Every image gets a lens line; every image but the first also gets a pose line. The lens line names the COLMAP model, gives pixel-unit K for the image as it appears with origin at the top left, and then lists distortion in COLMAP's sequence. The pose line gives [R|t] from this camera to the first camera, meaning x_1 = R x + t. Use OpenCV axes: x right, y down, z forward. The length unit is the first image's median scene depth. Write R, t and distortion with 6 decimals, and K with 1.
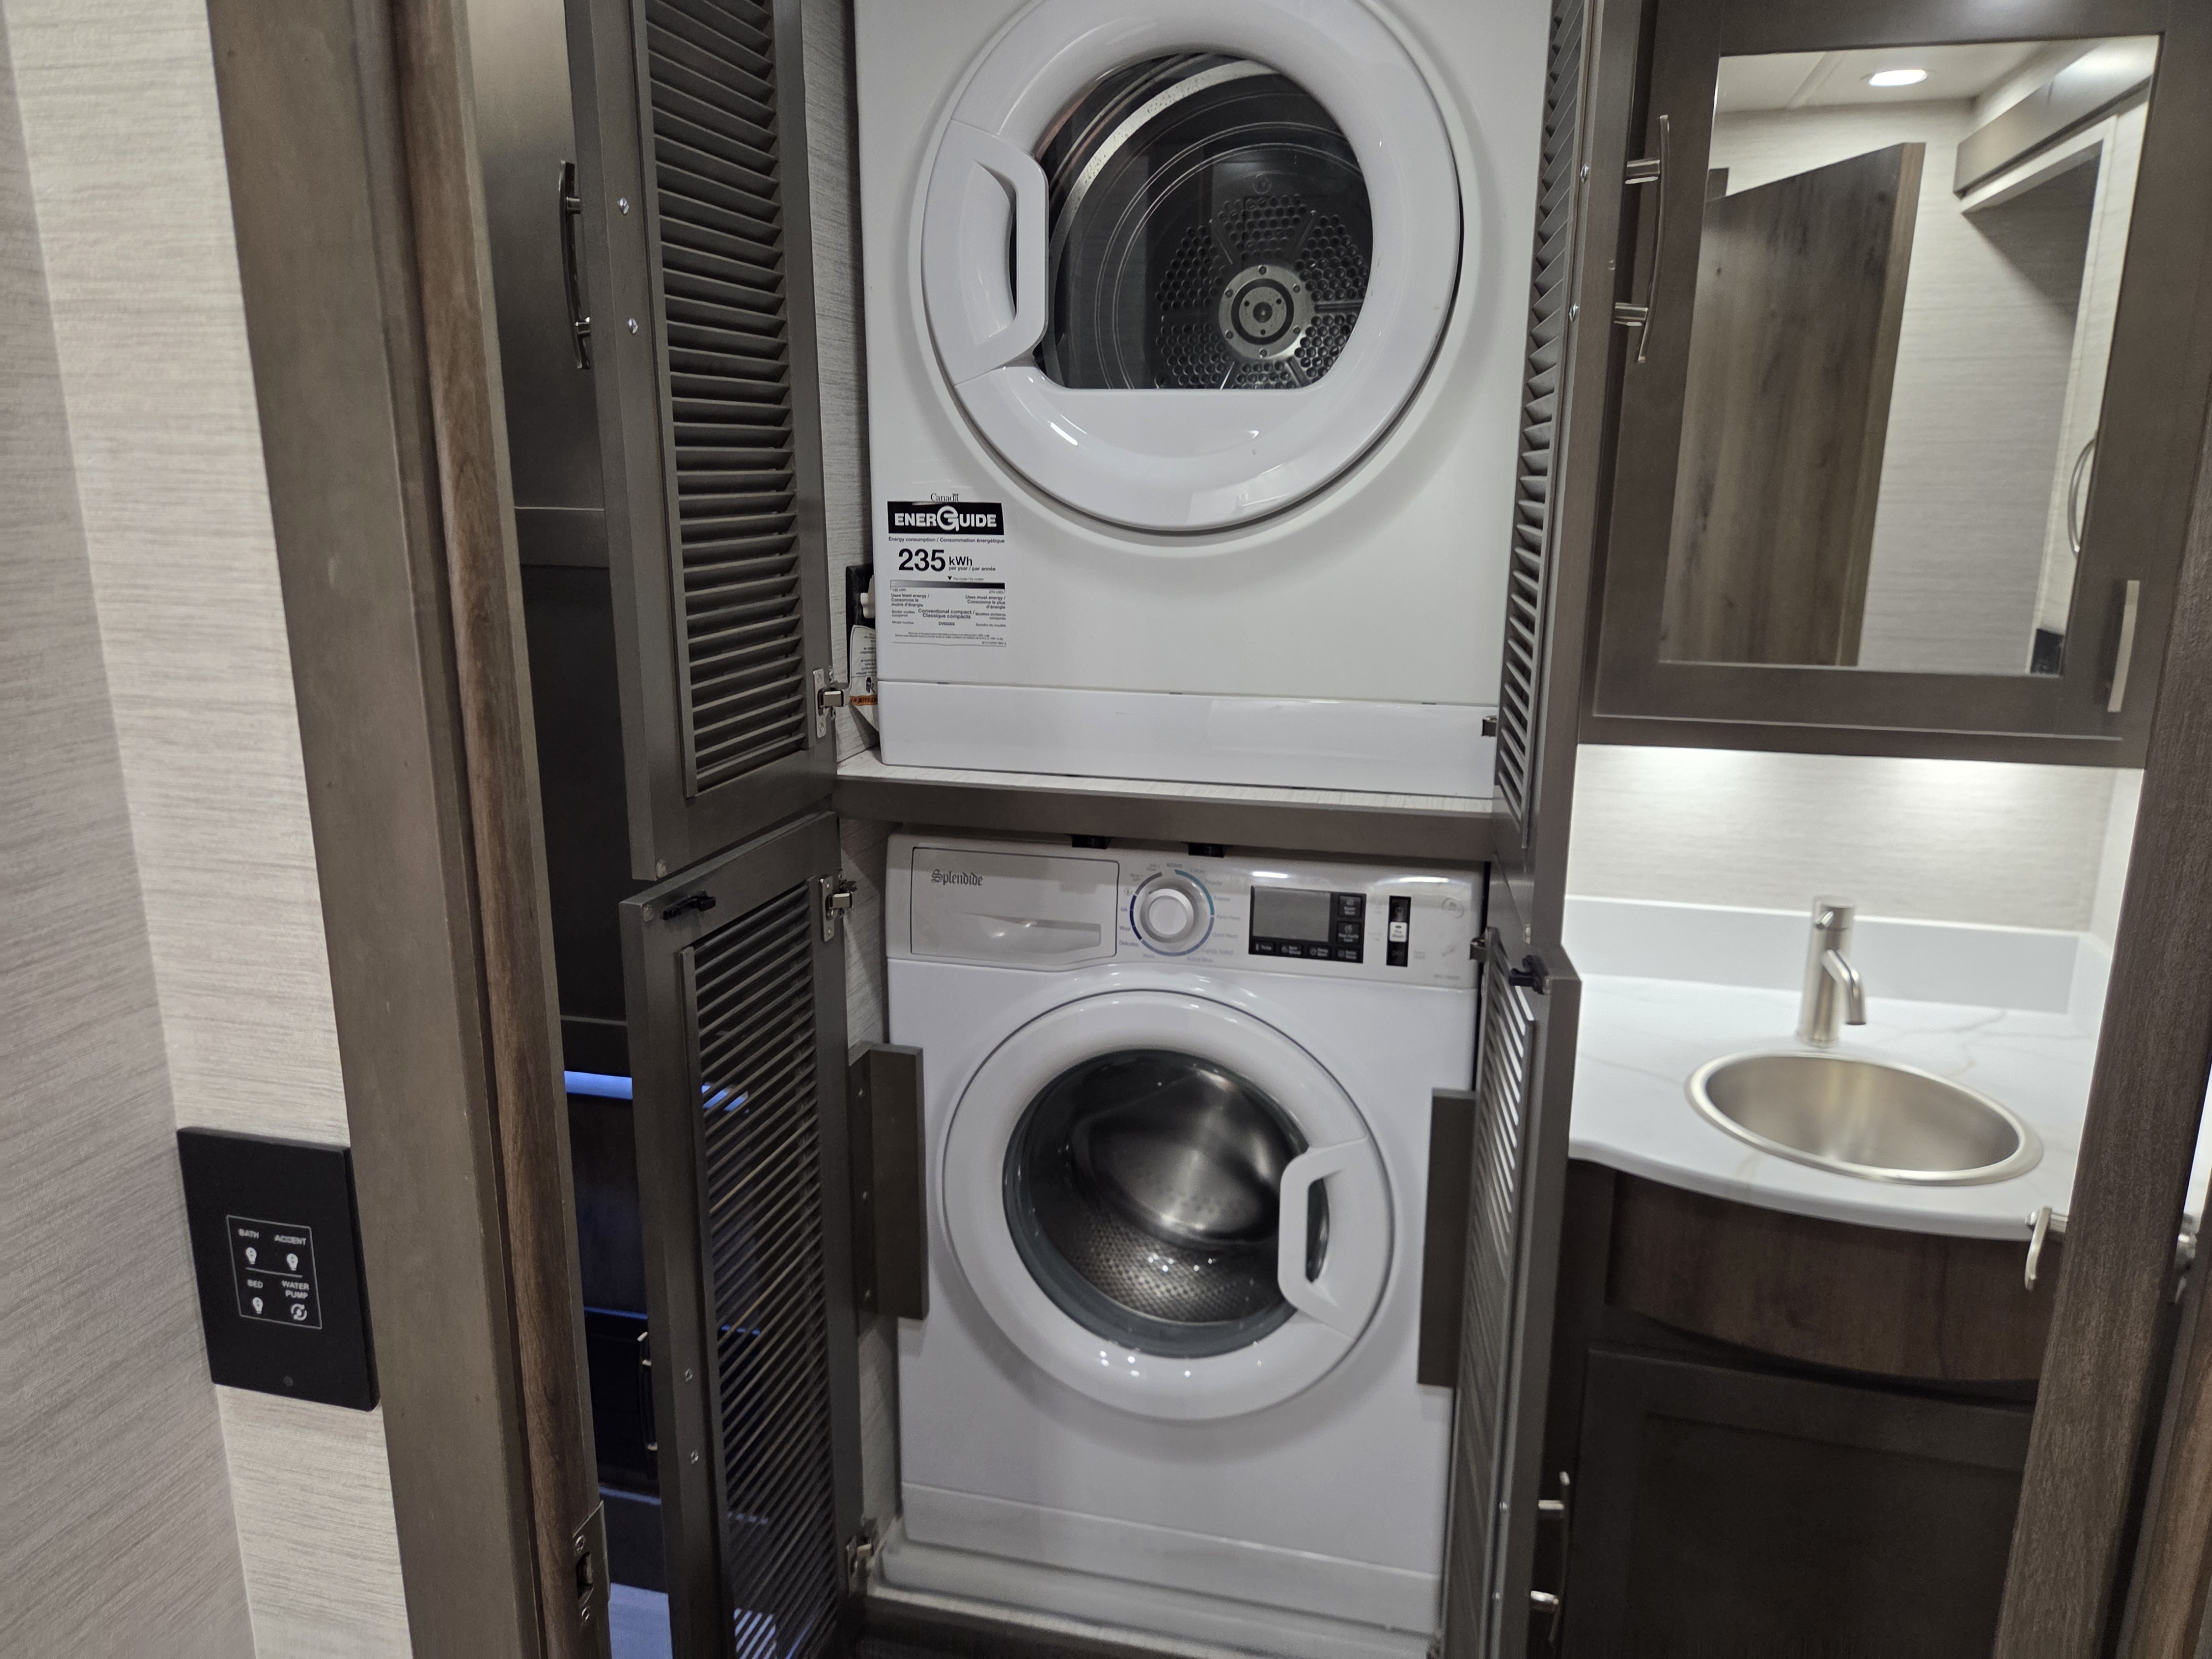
lens RADIAL K [[1507.7, 0, 1118.0], [0, 1507.7, 827.1], [0, 0, 1]] dist [0.046399, -0.047526]
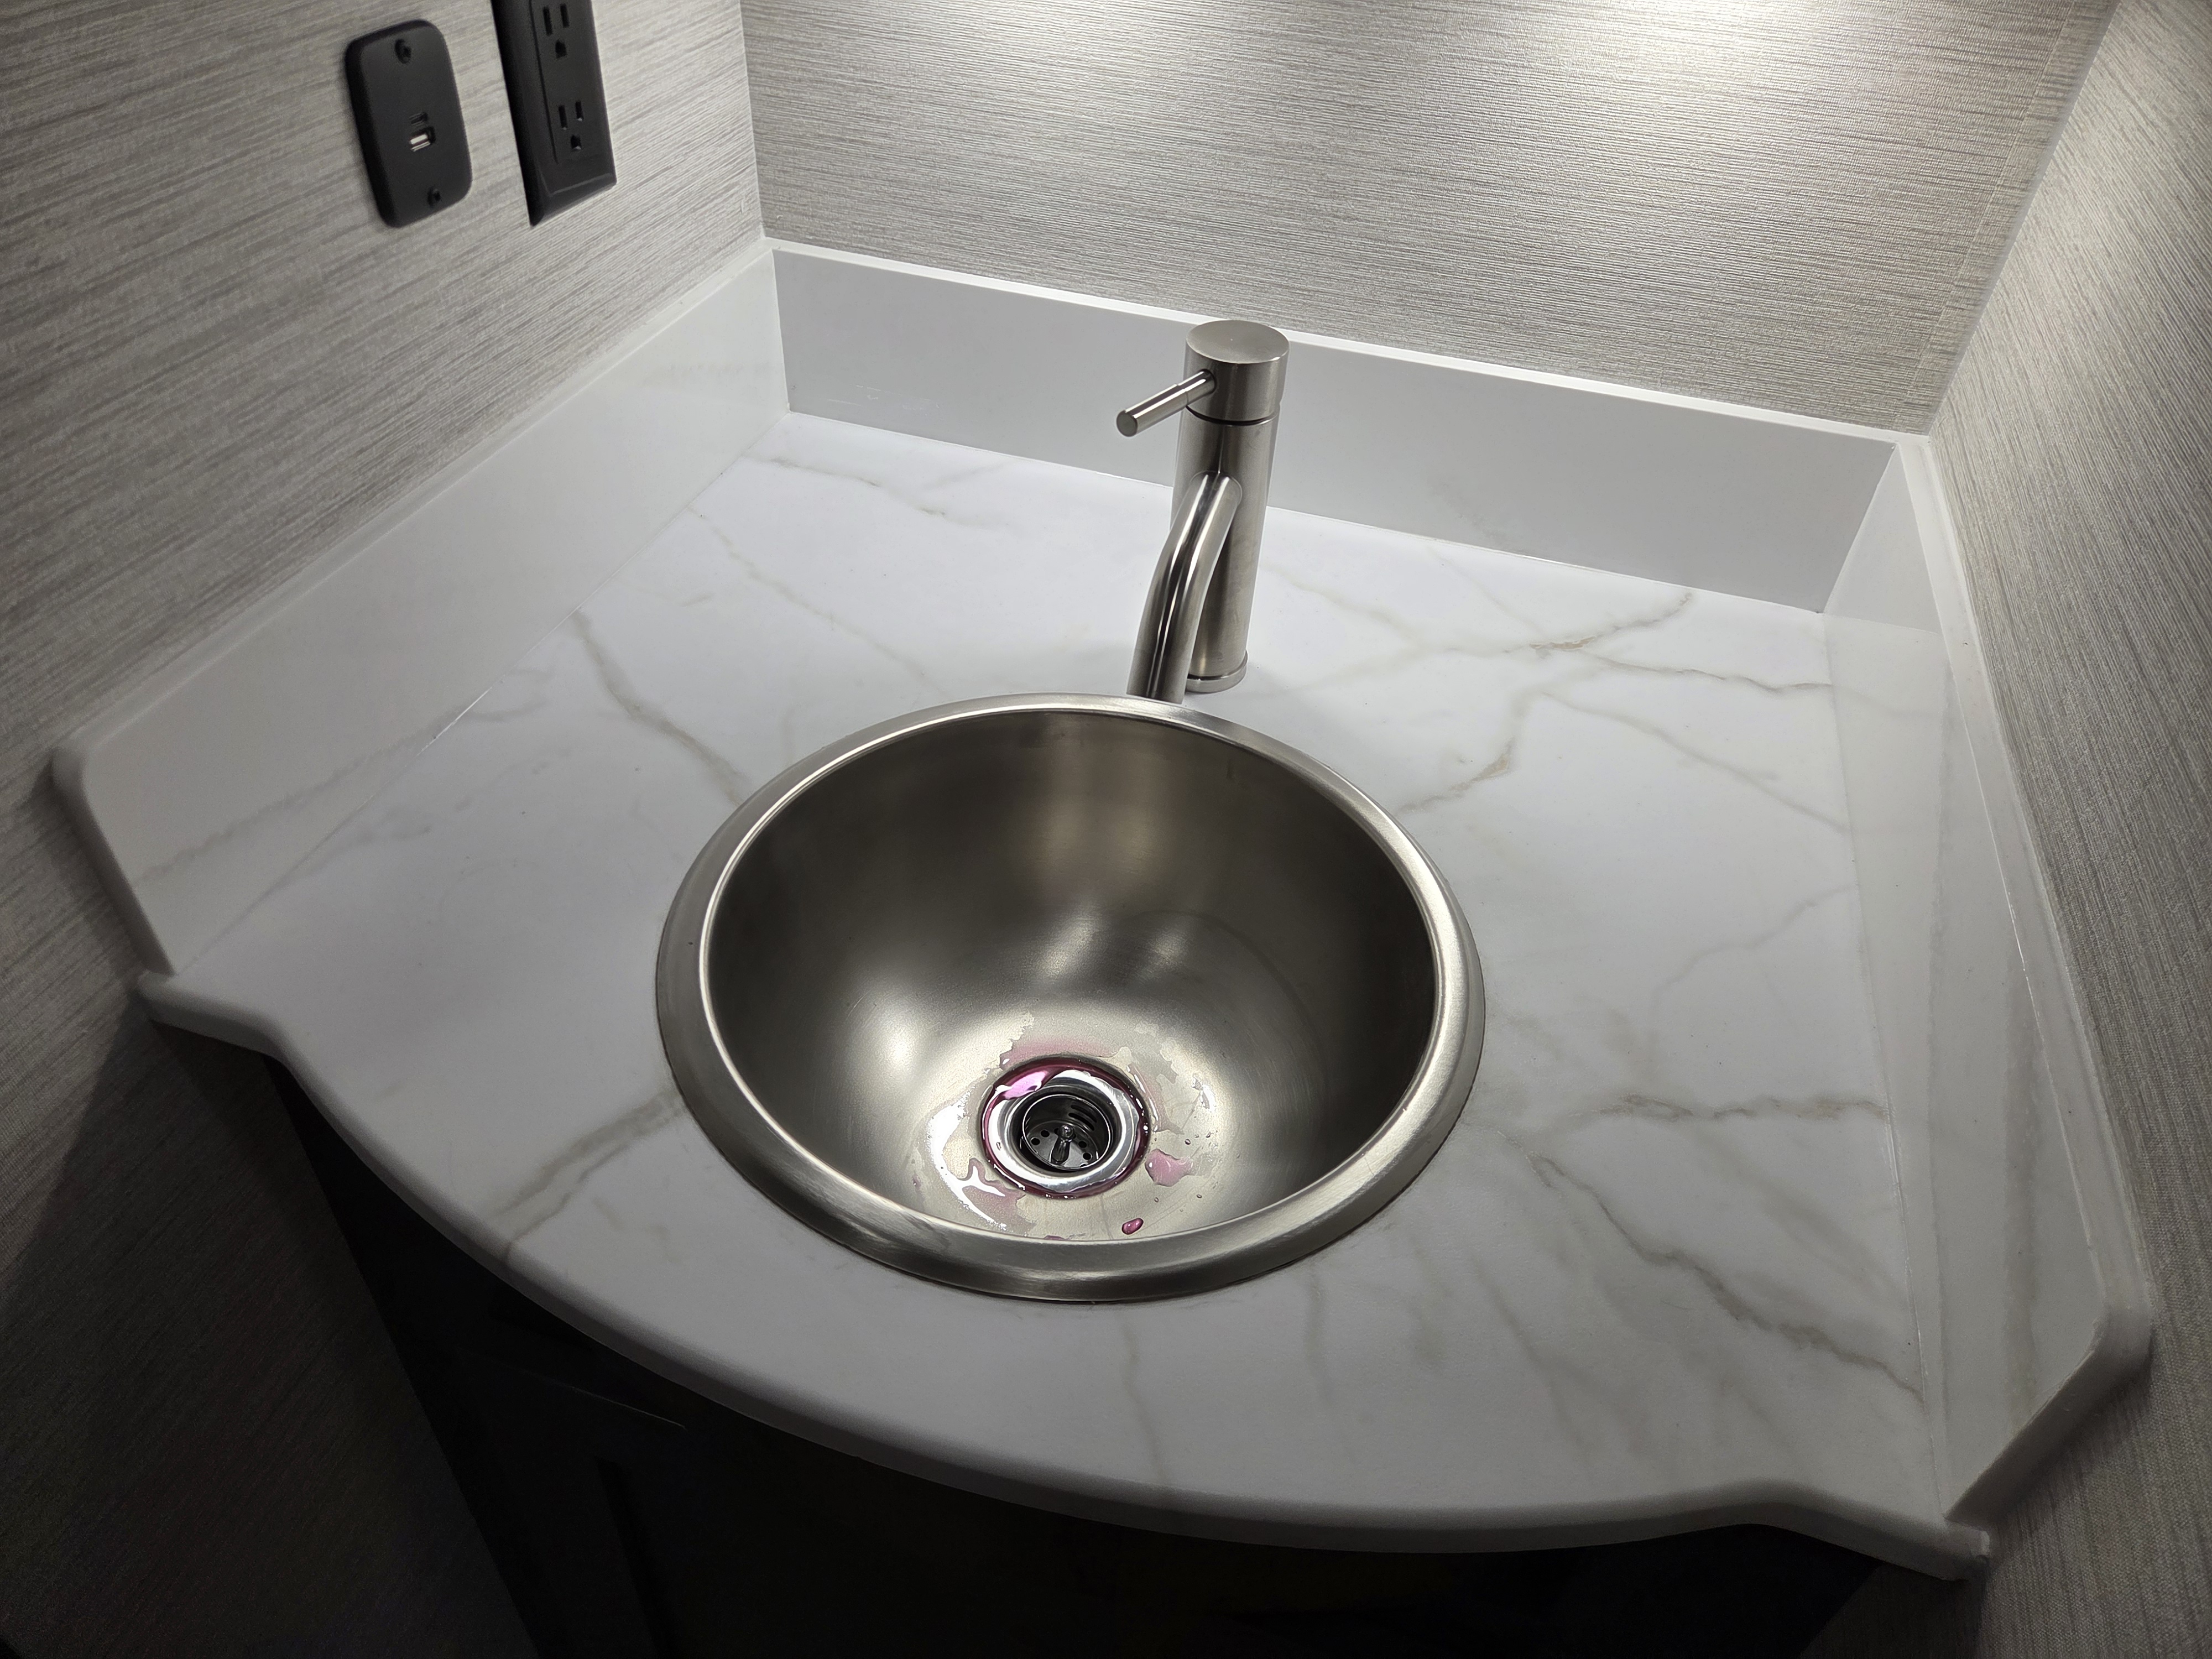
lens RADIAL K [[1507.7, 0, 1118.0], [0, 1507.7, 827.1], [0, 0, 1]] dist [0.046399, -0.047526]
pose [[0.998166, 0.060297, 0.005345, 0.419394], [-0.056071, 0.887698, 0.457000, -0.014175], [0.022811, -0.456462, 0.889451, 0.571710]]
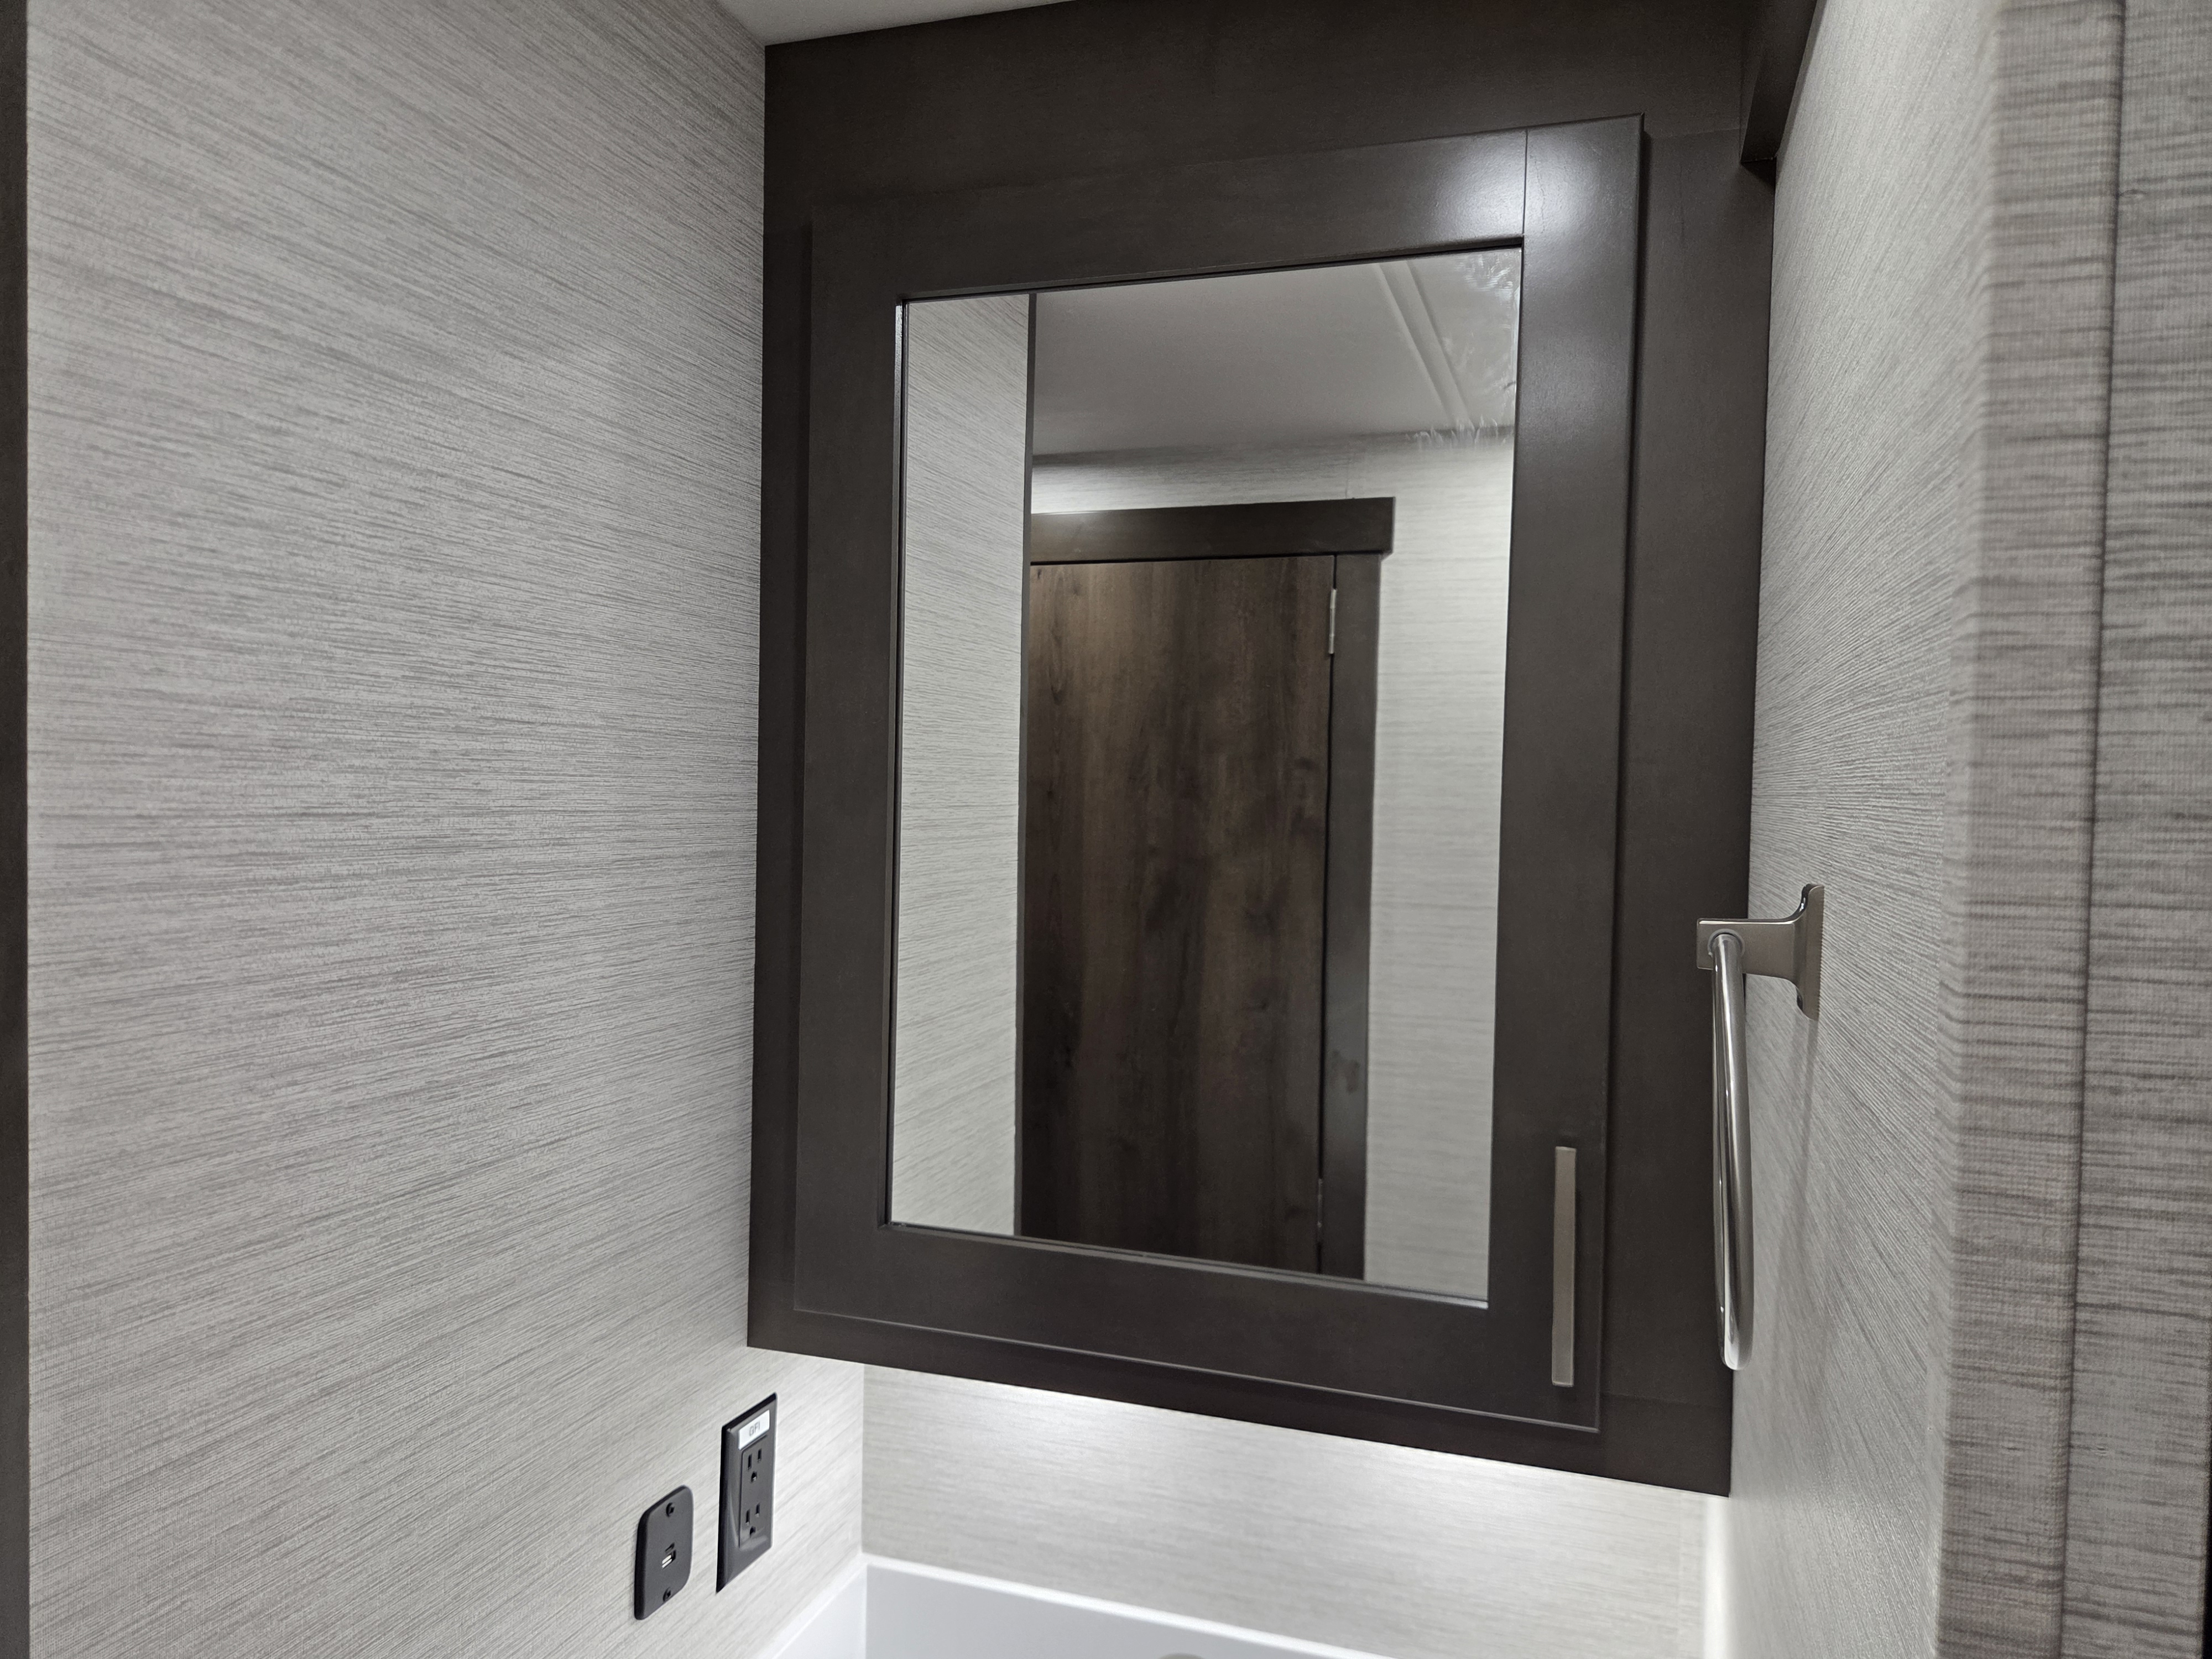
lens RADIAL K [[1507.7, 0, 1118.0], [0, 1507.7, 827.1], [0, 0, 1]] dist [0.046399, -0.047526]
pose [[0.998350, 0.013936, -0.055713, 0.445282], [-0.025539, 0.976644, -0.213342, -0.128557], [0.051439, 0.214413, 0.975388, 0.361391]]
